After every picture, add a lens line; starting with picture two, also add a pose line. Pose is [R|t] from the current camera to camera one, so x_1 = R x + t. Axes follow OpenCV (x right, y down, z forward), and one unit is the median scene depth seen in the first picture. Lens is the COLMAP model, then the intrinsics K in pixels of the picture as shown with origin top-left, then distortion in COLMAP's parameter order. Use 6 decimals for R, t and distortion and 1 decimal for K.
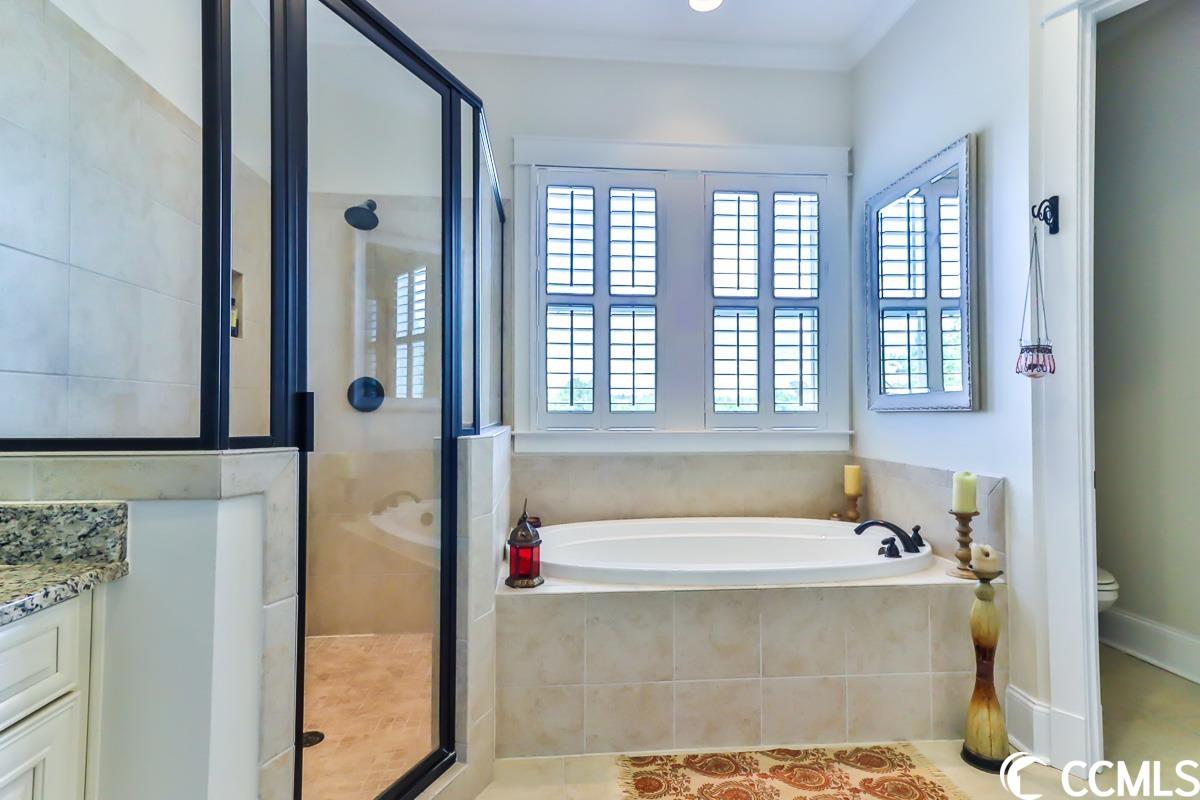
lens RADIAL K [[636.2, 0, 600.0], [0, 636.2, 400.0], [0, 0, 1]] dist [0.042896, 0.000687]
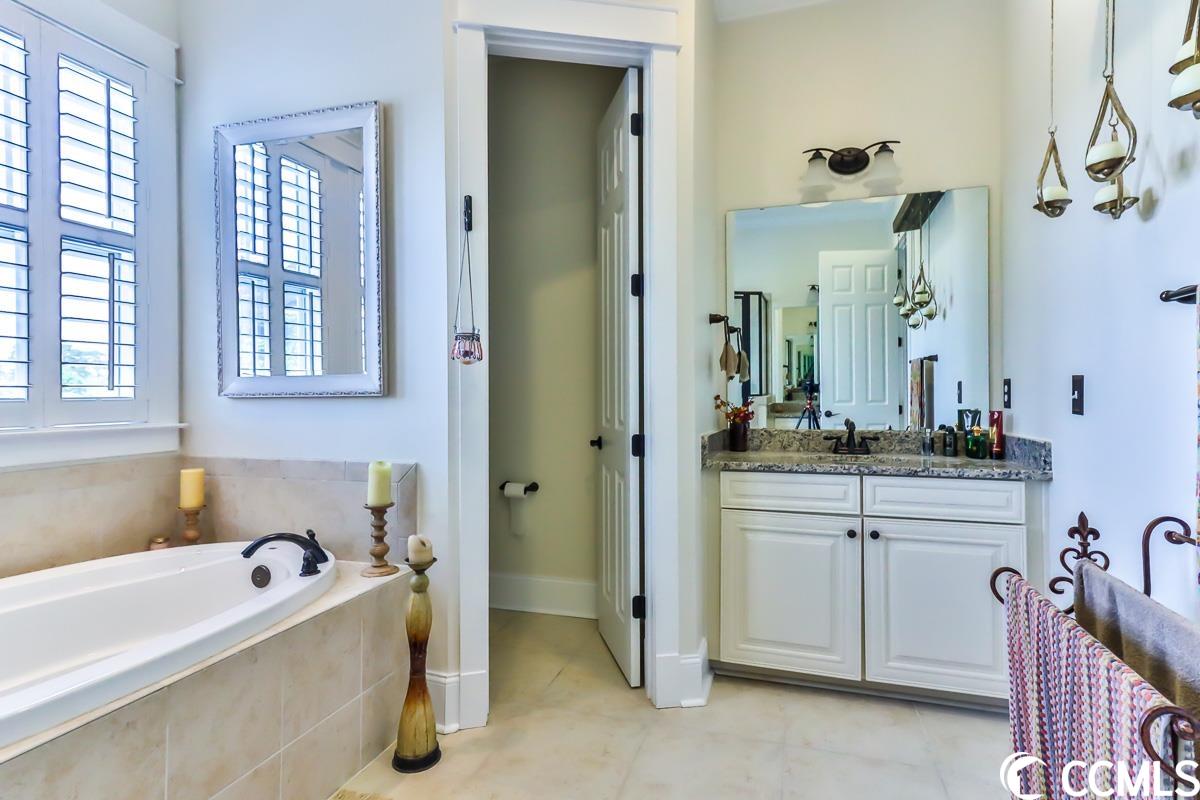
lens RADIAL K [[626.6, 0, 599.3], [0, 626.6, 389.6], [0, 0, 1]] dist [0.029593, 0.000956]
pose [[0.371171, 0.005796, 0.928546, -0.163094], [-0.011853, 0.999929, -0.001503, 0.004571], [-0.928489, -0.010449, 0.371214, 0.366822]]
